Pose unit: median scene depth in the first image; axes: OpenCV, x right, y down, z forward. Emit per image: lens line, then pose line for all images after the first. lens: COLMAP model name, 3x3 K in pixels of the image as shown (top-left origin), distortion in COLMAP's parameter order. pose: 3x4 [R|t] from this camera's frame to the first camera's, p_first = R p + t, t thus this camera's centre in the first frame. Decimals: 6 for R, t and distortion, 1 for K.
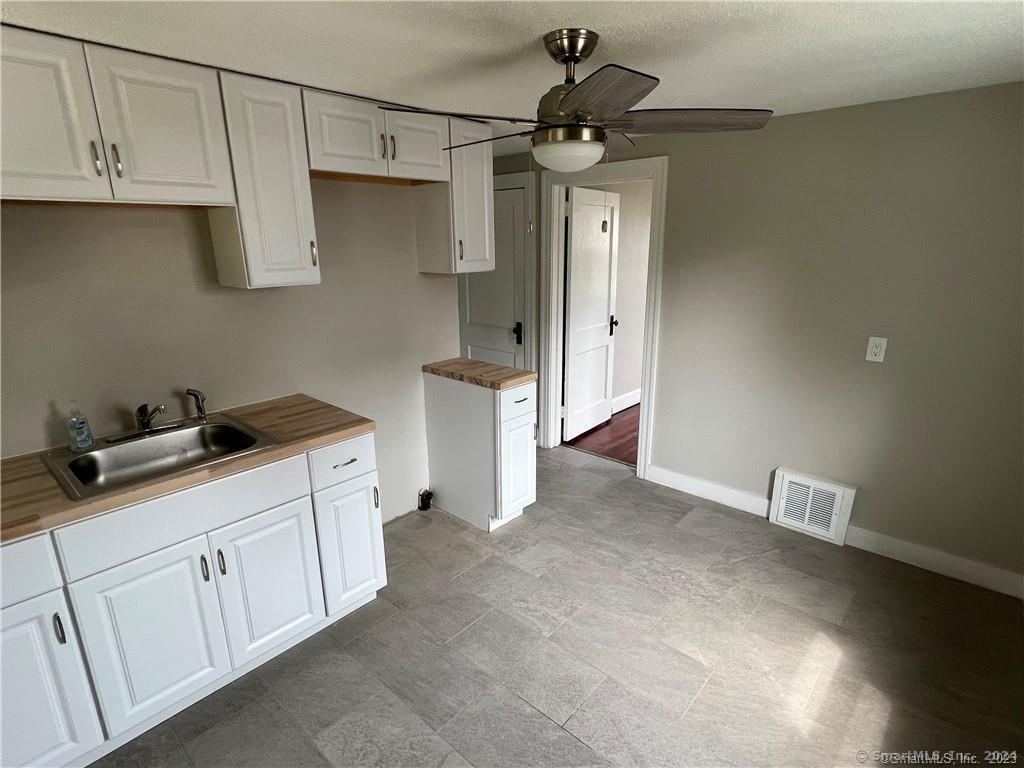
lens RADIAL K [[532.6, 0, 512.0], [0, 532.6, 384.0], [0, 0, 1]] dist [-0.000684, -0.000271]
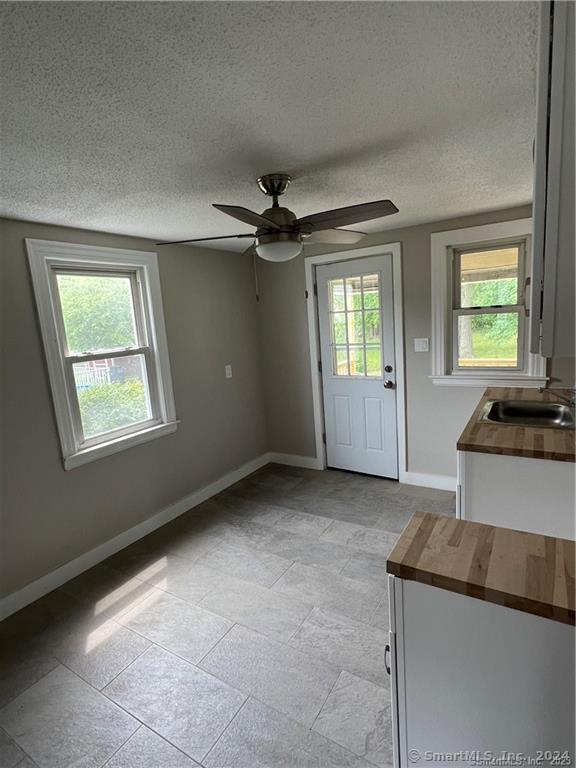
lens RADIAL K [[399.4, 0, 288.0], [0, 399.4, 384.0], [0, 0, 1]] dist [-0.000684, -0.000271]
pose [[-0.980107, 0.106343, -0.167573, 0.231907], [0.025999, 0.905851, 0.422797, -0.415097], [0.196758, 0.410030, -0.890596, 1.611486]]
